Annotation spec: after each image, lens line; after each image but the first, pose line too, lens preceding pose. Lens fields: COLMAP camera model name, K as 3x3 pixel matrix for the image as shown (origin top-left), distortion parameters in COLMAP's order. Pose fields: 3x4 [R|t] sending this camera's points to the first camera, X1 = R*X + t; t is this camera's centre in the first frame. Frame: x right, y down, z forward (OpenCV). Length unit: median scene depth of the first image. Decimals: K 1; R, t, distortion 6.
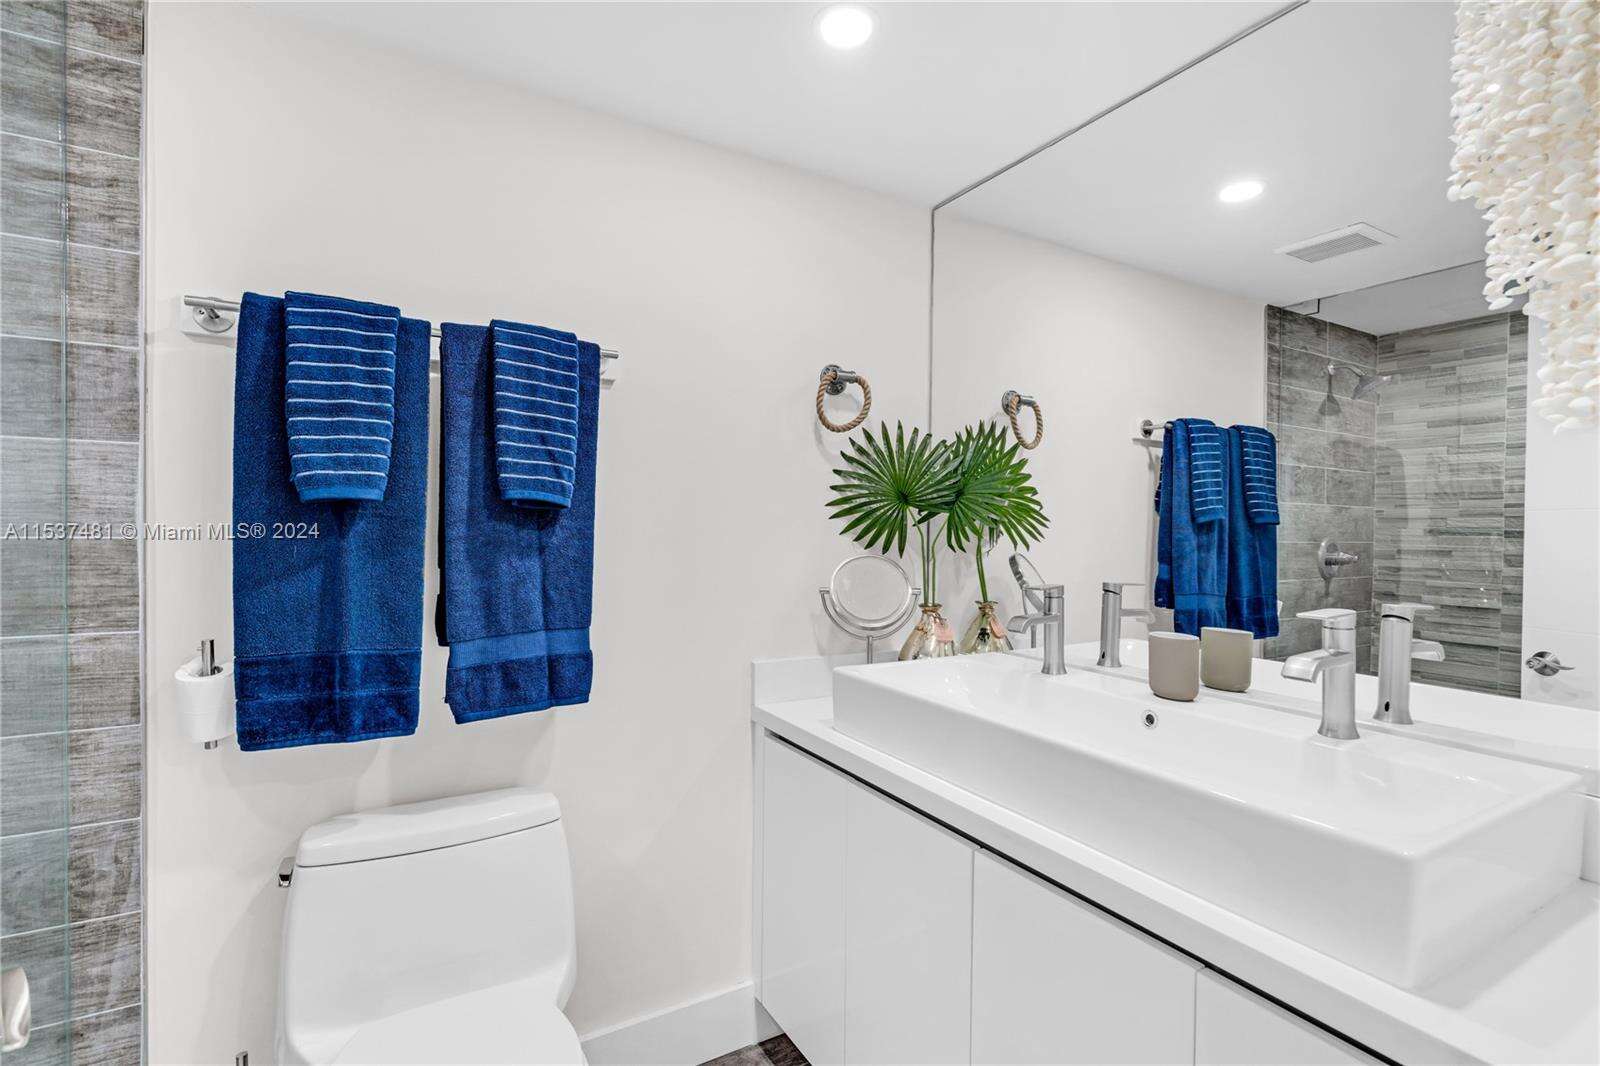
lens RADIAL K [[739.6, 0, 797.9], [0, 739.6, 536.3], [0, 0, 1]] dist [-0.002198, 0.000113]
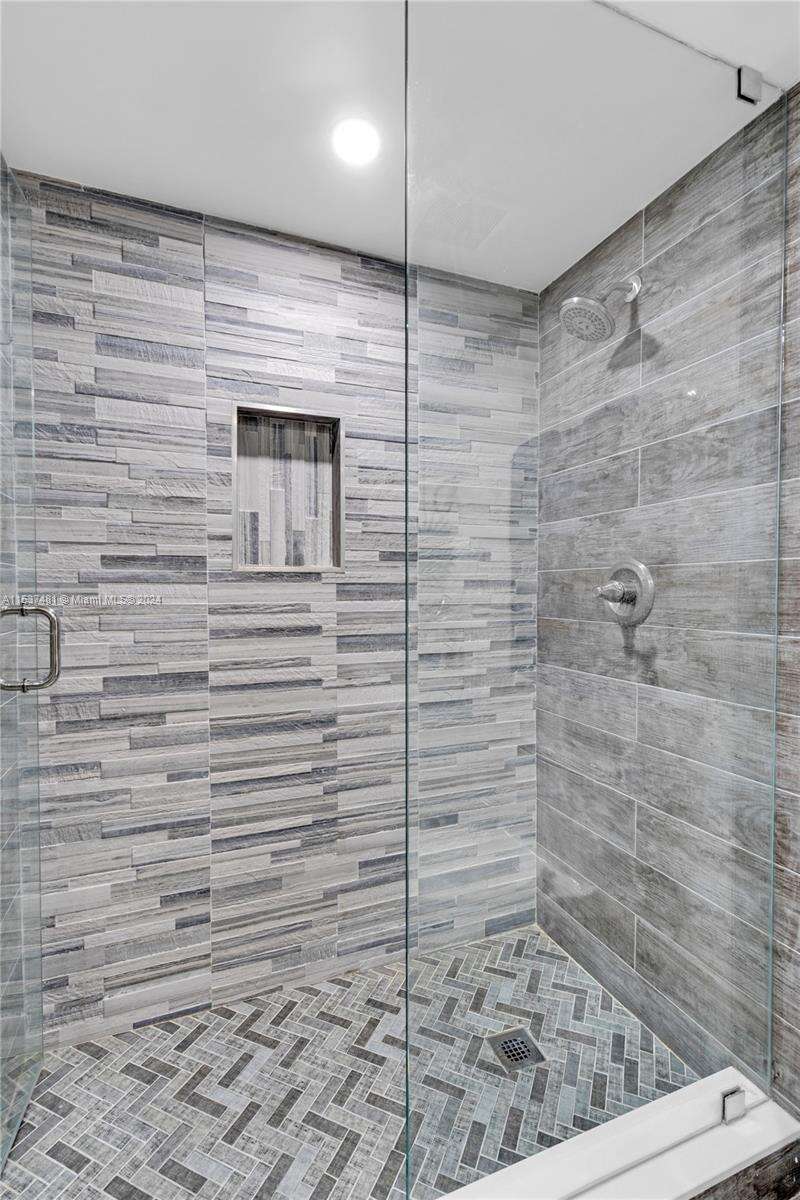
lens RADIAL K [[554.7, 0, 399.9], [0, 554.7, 602.4], [0, 0, 1]] dist [-0.002198, 0.000113]
pose [[-0.137480, 0.013303, -0.990415, 0.038817], [0.006674, 0.999900, 0.012504, 0.059311], [0.990482, -0.004891, -0.137555, 0.487494]]
